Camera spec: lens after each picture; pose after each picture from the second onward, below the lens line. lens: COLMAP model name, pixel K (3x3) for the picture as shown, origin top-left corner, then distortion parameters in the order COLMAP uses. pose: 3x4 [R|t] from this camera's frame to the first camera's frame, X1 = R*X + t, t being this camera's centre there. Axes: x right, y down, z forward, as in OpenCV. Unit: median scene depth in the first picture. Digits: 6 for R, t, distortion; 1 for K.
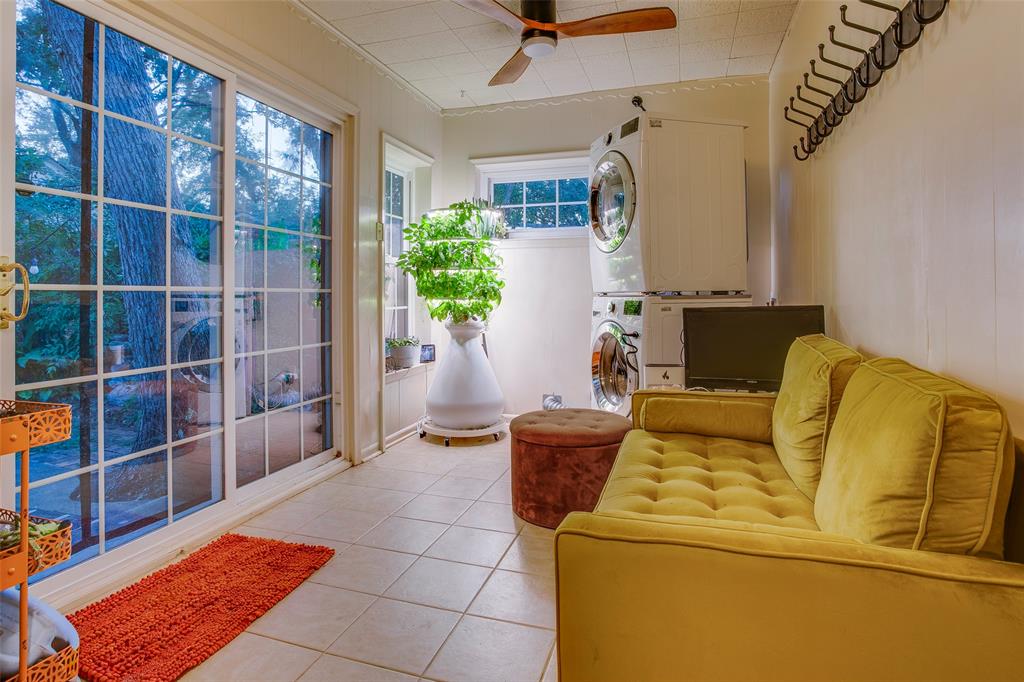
lens RADIAL K [[499.1, 0, 520.0], [0, 499.1, 291.8], [0, 0, 1]] dist [-0.048460, 0.016178]
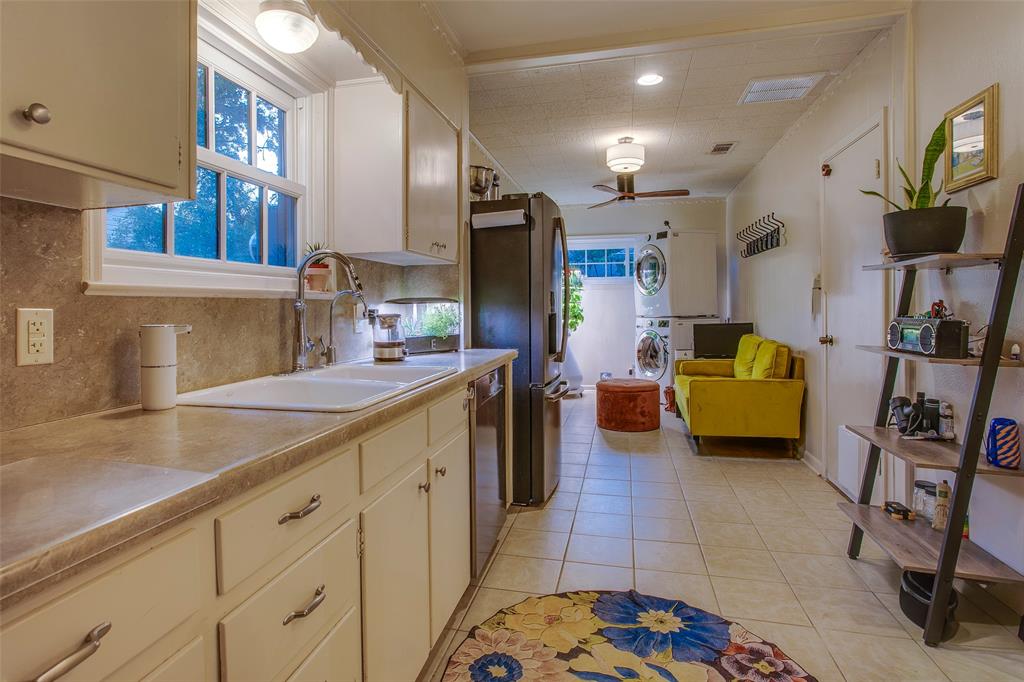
lens RADIAL K [[510.5, 0, 473.8], [0, 510.5, 309.5], [0, 0, 1]] dist [-0.048973, 0.018152]
pose [[0.999567, -0.003303, 0.029241, -0.604685], [0.003054, 0.999959, 0.008570, -0.046288], [-0.029268, -0.008477, 0.999536, -1.044851]]
